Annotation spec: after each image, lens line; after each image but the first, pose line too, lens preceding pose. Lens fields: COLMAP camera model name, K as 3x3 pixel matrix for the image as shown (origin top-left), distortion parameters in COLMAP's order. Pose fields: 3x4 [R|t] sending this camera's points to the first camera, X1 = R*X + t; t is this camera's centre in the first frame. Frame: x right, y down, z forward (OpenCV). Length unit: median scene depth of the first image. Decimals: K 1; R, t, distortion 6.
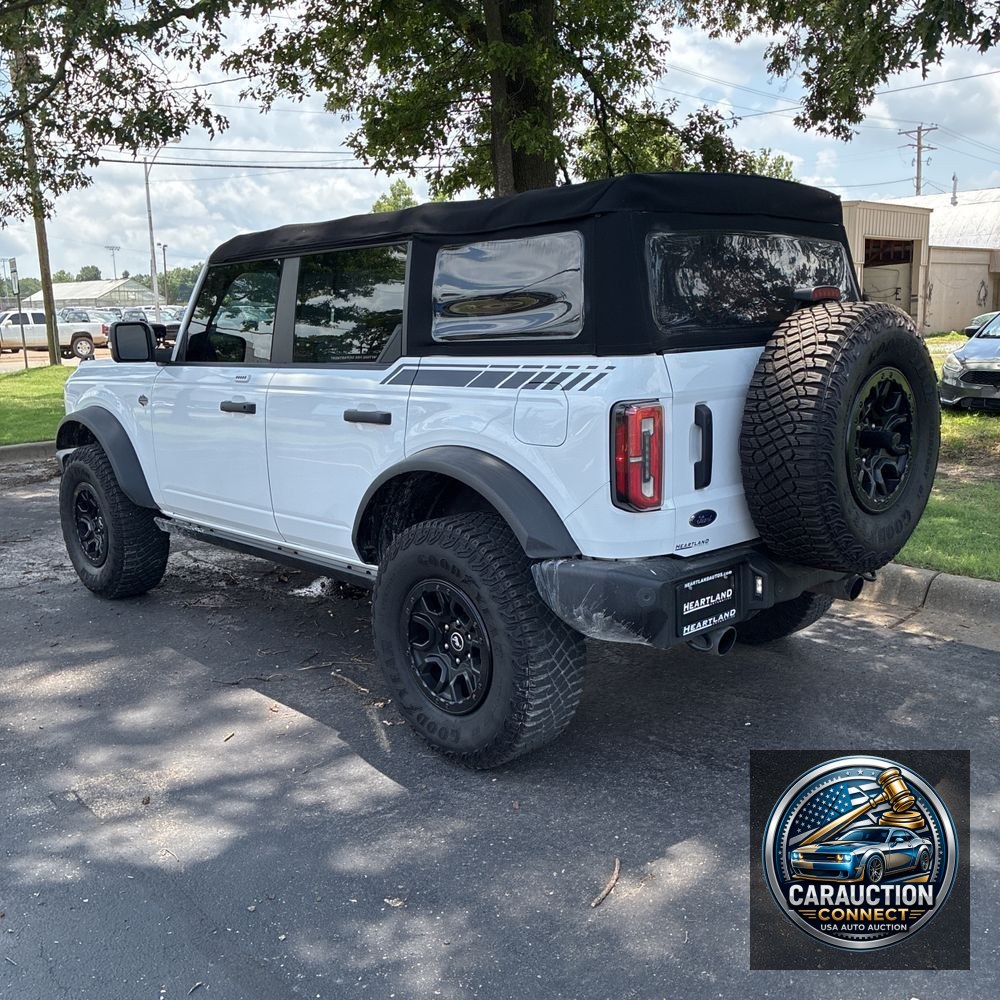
lens RADIAL K [[1008.1, 0, 499.3], [0, 1008.1, 499.2], [0, 0, 1]] dist [0.027753, 0.000000]
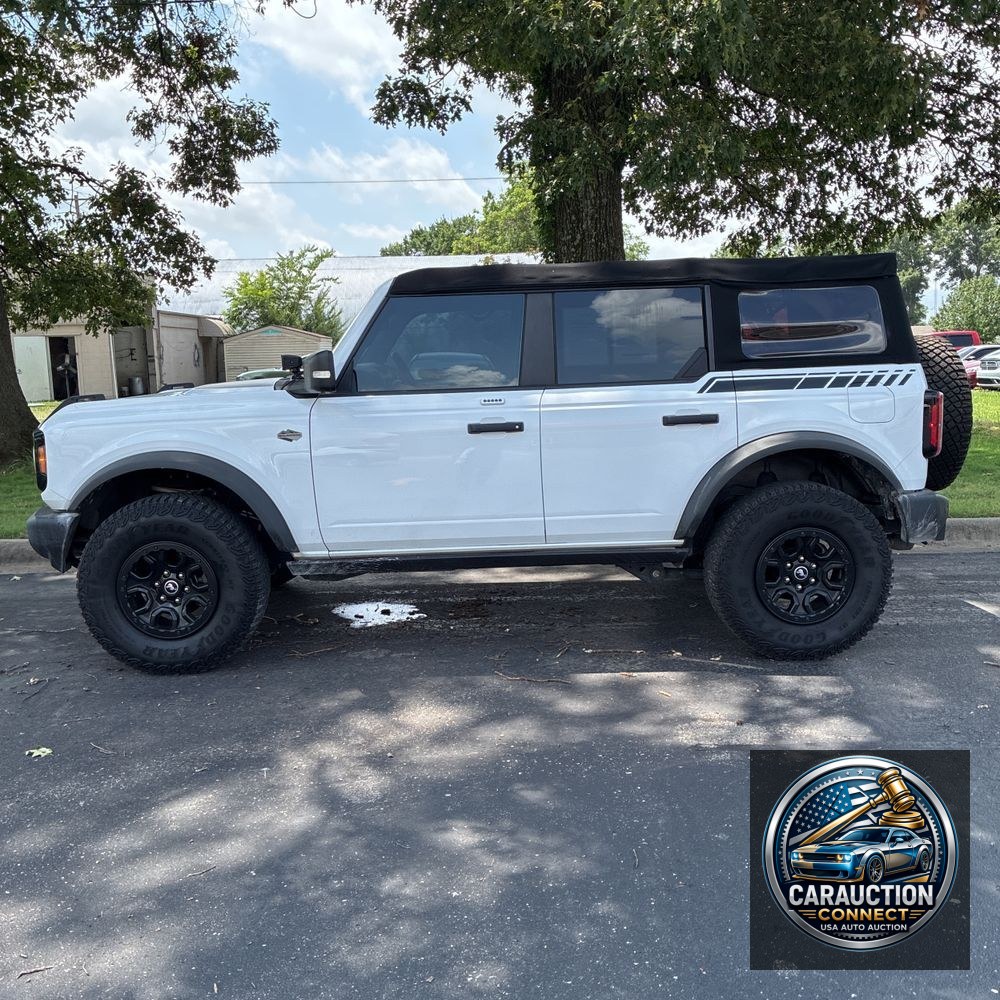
lens RADIAL K [[1008.1, 0, 509.7], [0, 1008.1, 496.1], [0, 0, 1]] dist [0.027753, 0.000000]
pose [[0.671482, -0.095342, 0.734862, -1.315173], [0.142924, 0.989731, -0.002188, -0.017189], [-0.727107, 0.106499, 0.678213, 0.335766]]
